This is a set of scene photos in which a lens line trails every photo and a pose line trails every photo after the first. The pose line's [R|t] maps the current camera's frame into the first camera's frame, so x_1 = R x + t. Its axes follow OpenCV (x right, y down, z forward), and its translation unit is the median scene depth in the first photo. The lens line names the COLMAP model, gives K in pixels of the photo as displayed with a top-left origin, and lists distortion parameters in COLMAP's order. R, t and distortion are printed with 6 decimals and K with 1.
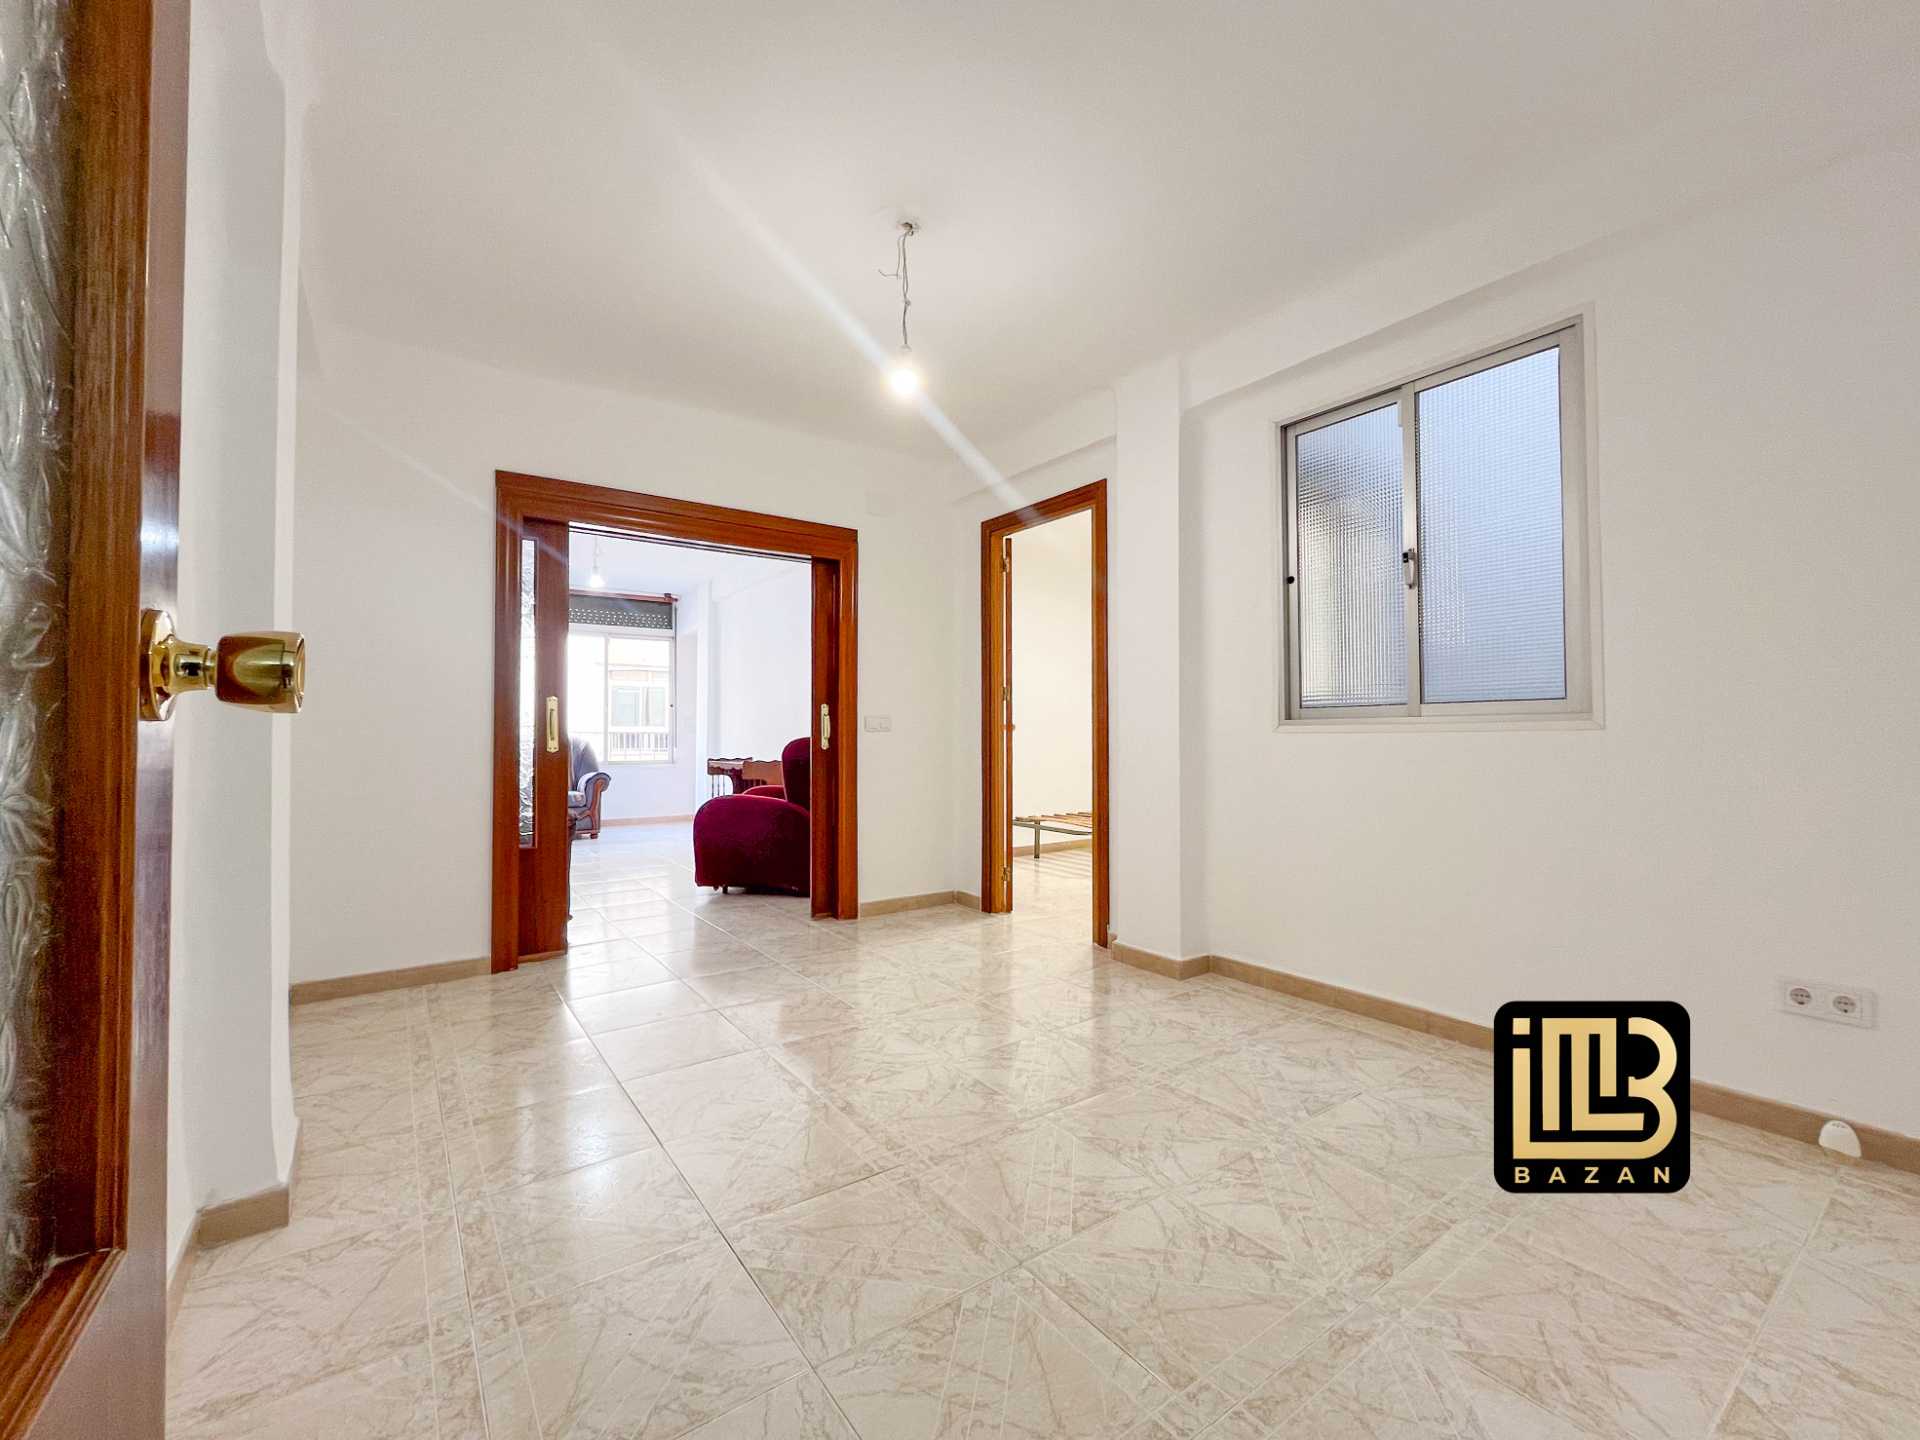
lens RADIAL K [[798.8, 0, 950.1], [0, 798.8, 714.2], [0, 0, 1]] dist [0.000049, -0.001387]
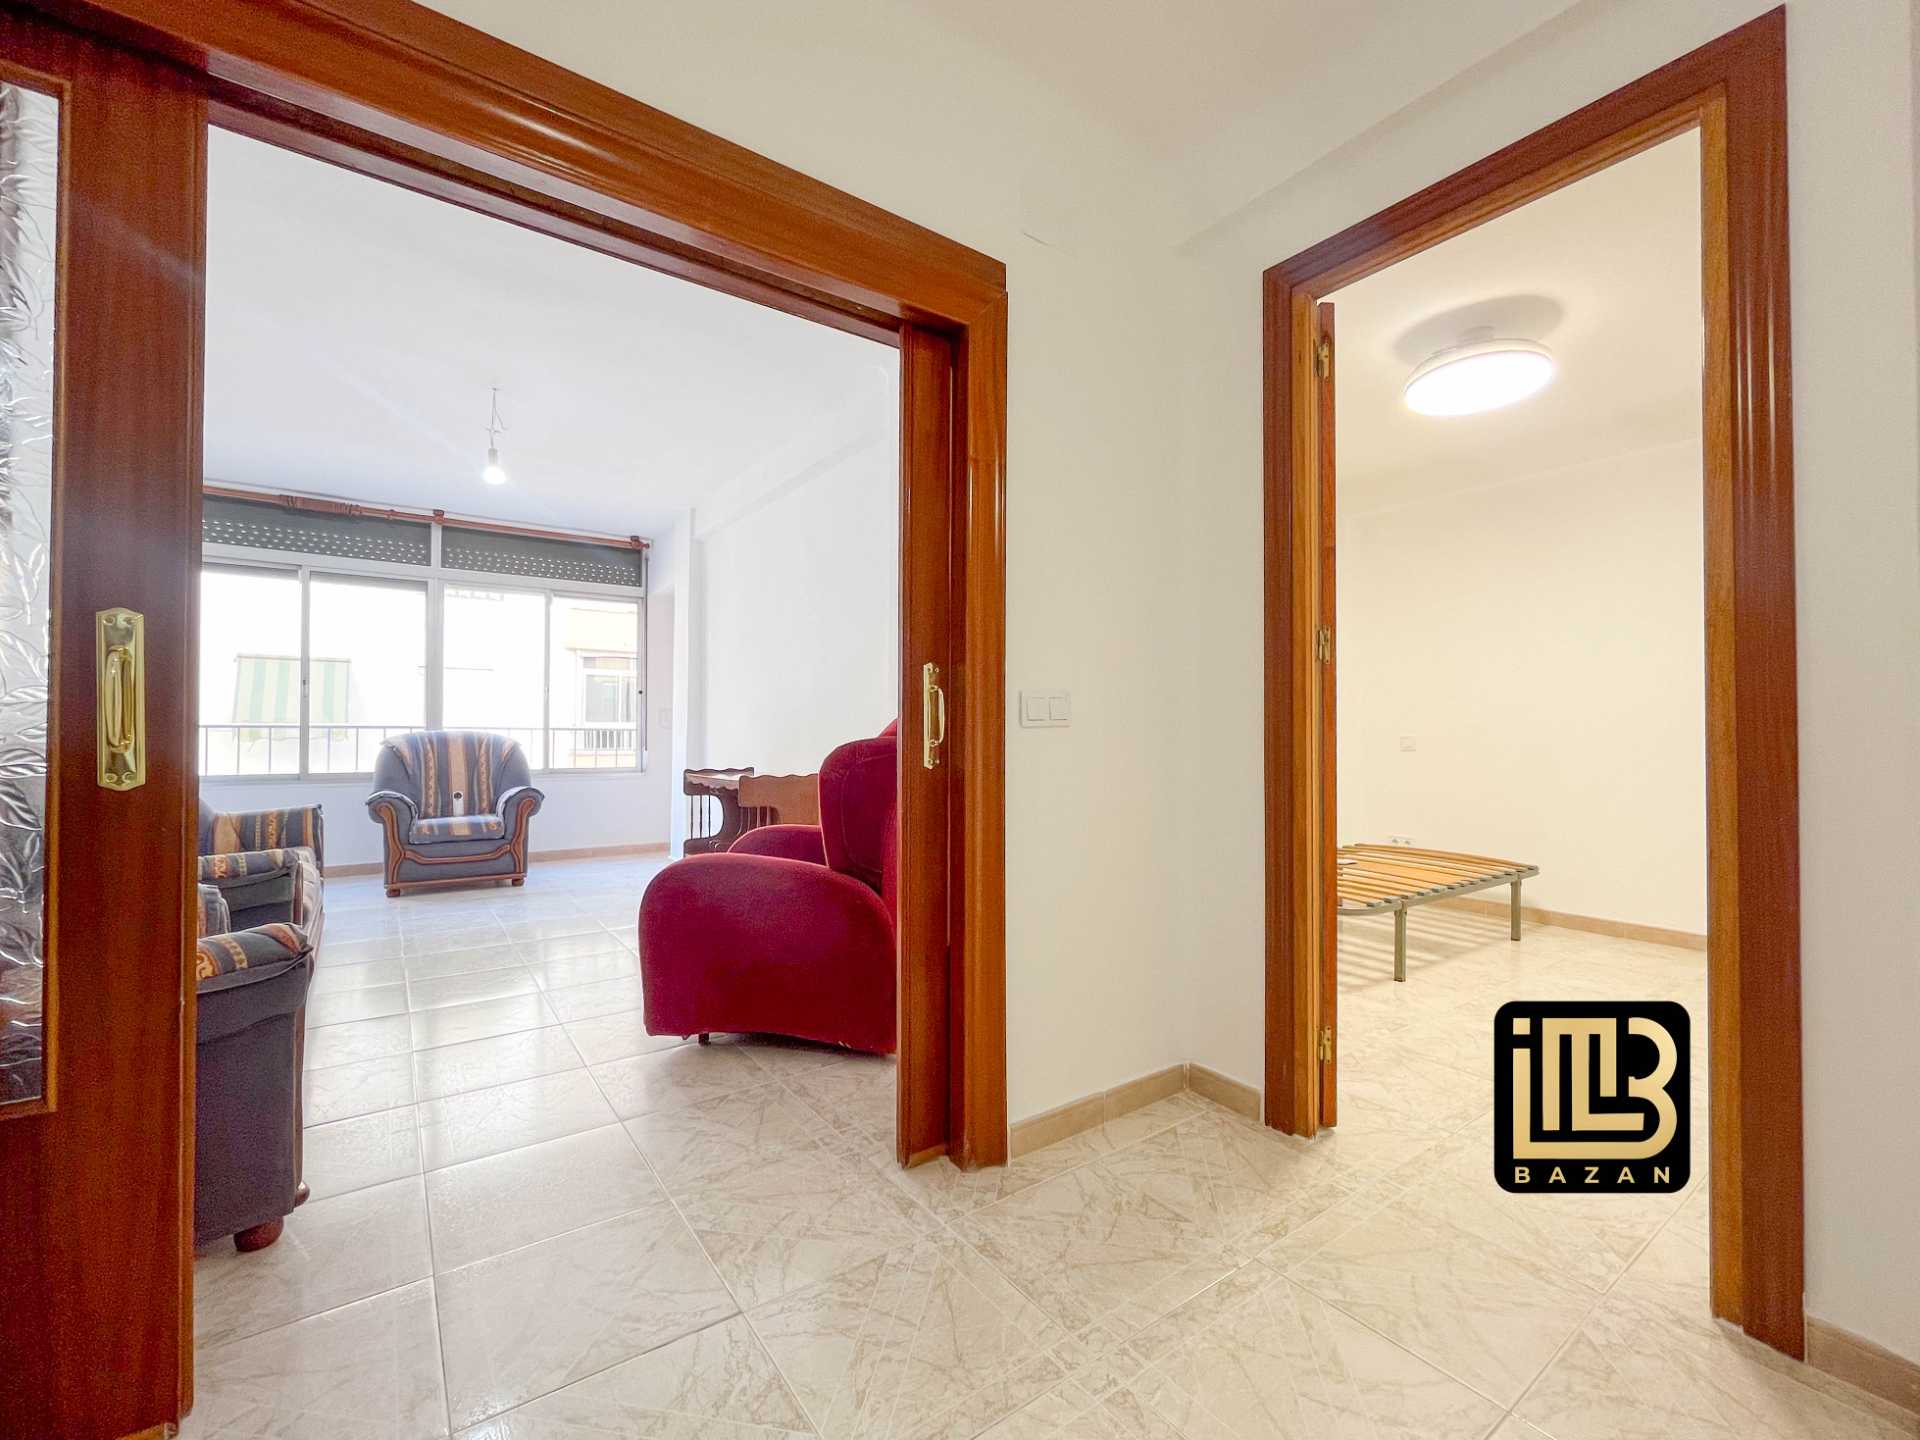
lens RADIAL K [[798.8, 0, 948.3], [0, 798.8, 719.0], [0, 0, 1]] dist [0.000049, -0.001387]
pose [[0.999983, 0.004559, 0.003585, -0.120120], [-0.004586, 0.999961, 0.007549, 0.011419], [-0.003551, -0.007566, 0.999965, 0.458461]]
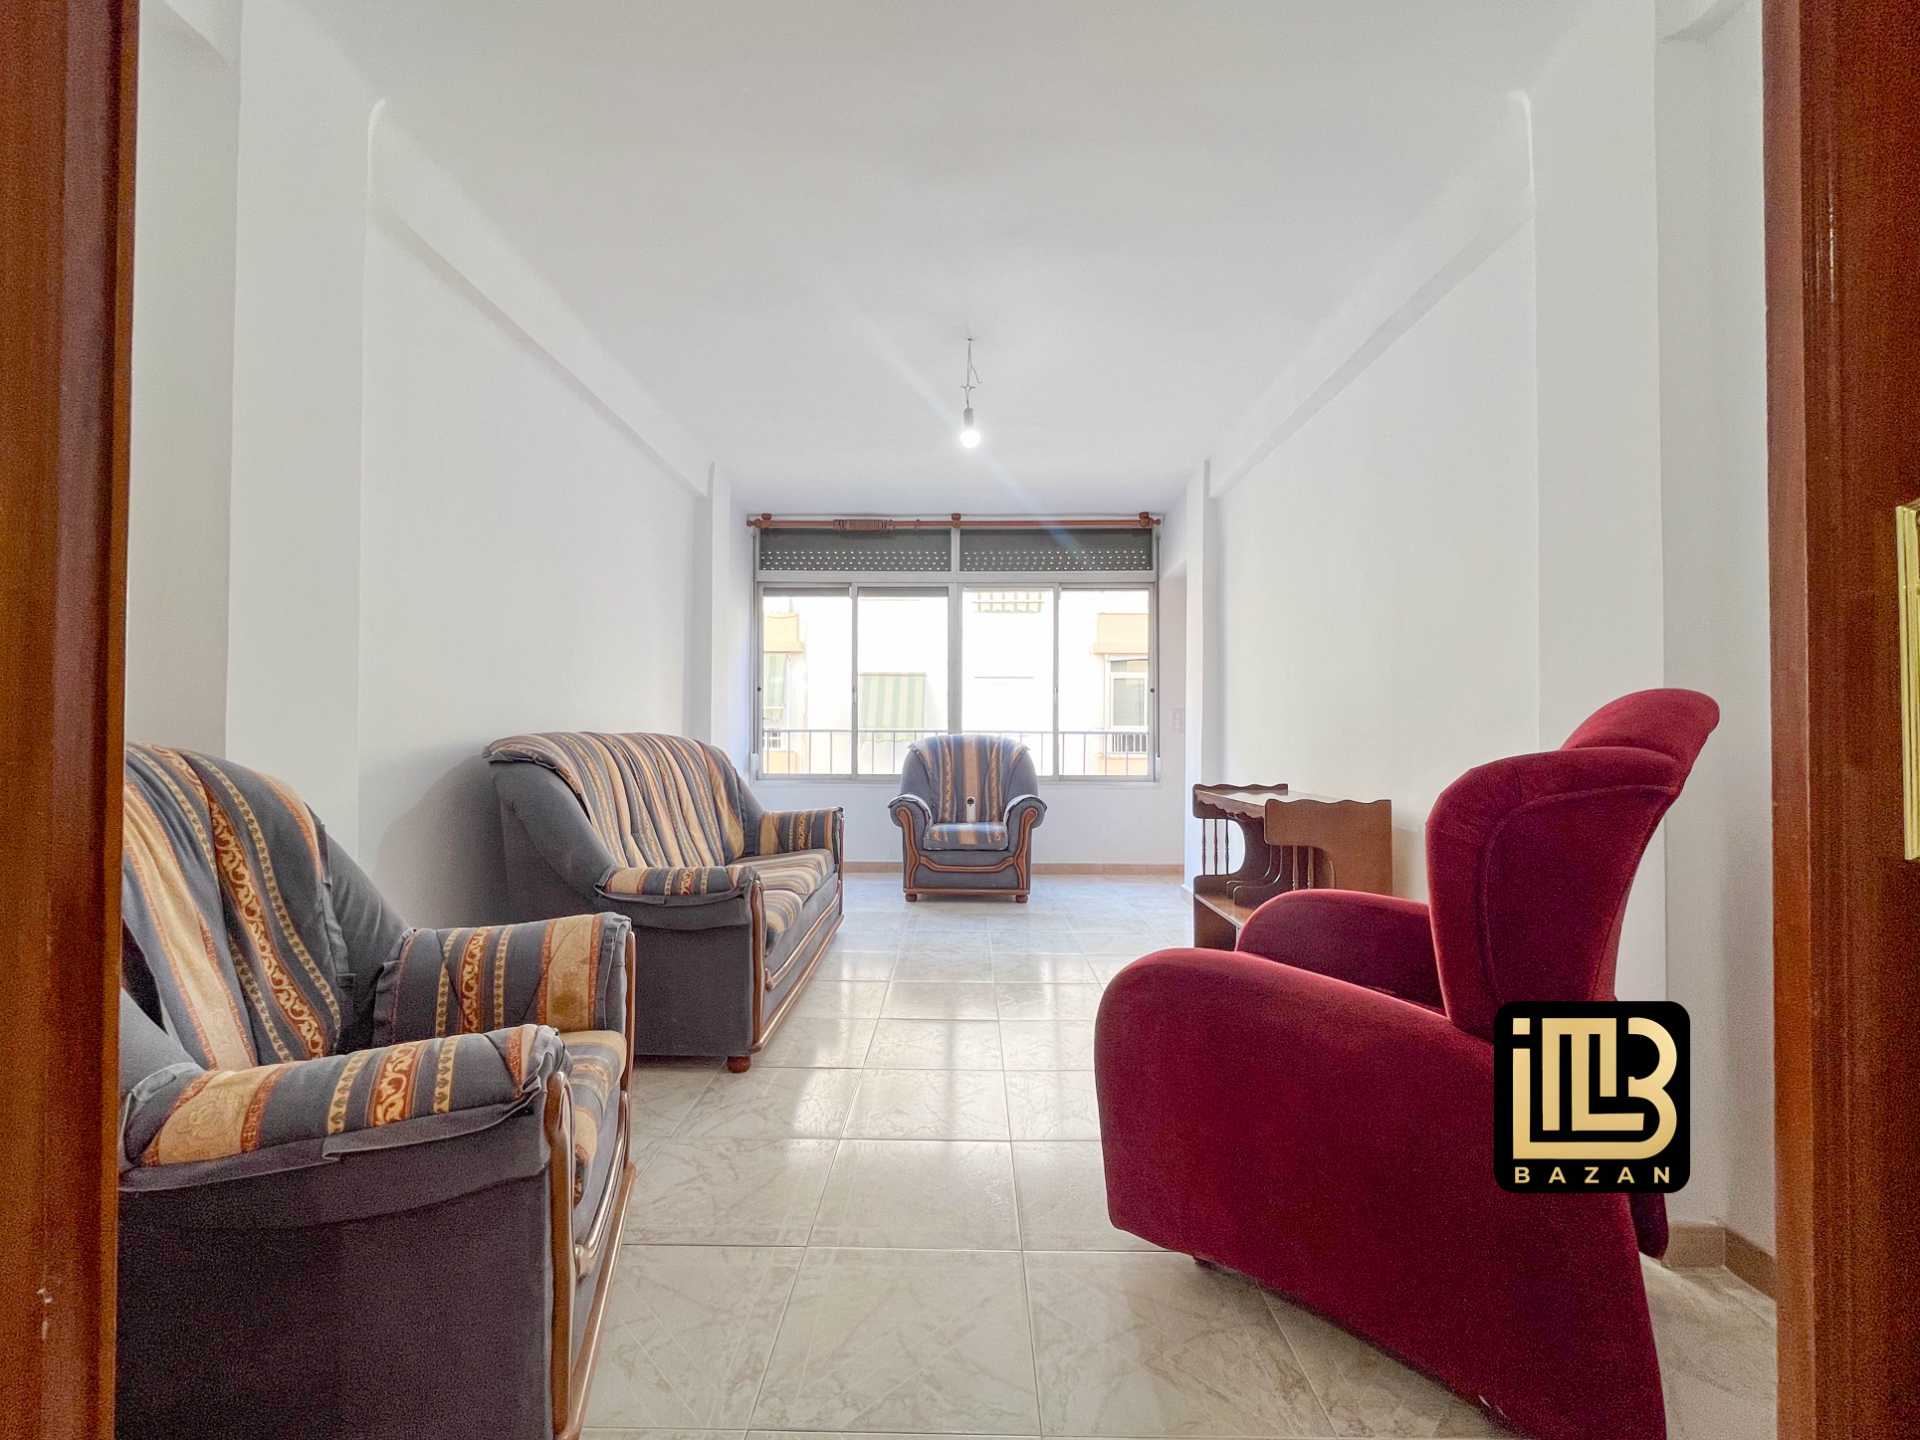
lens RADIAL K [[798.8, 0, 964.0], [0, 798.8, 727.7], [0, 0, 1]] dist [0.000049, -0.001387]
pose [[0.813173, -0.001539, -0.582020, -0.167878], [0.010571, 0.999871, 0.012125, 0.015982], [0.581927, -0.016012, 0.813084, 0.660326]]
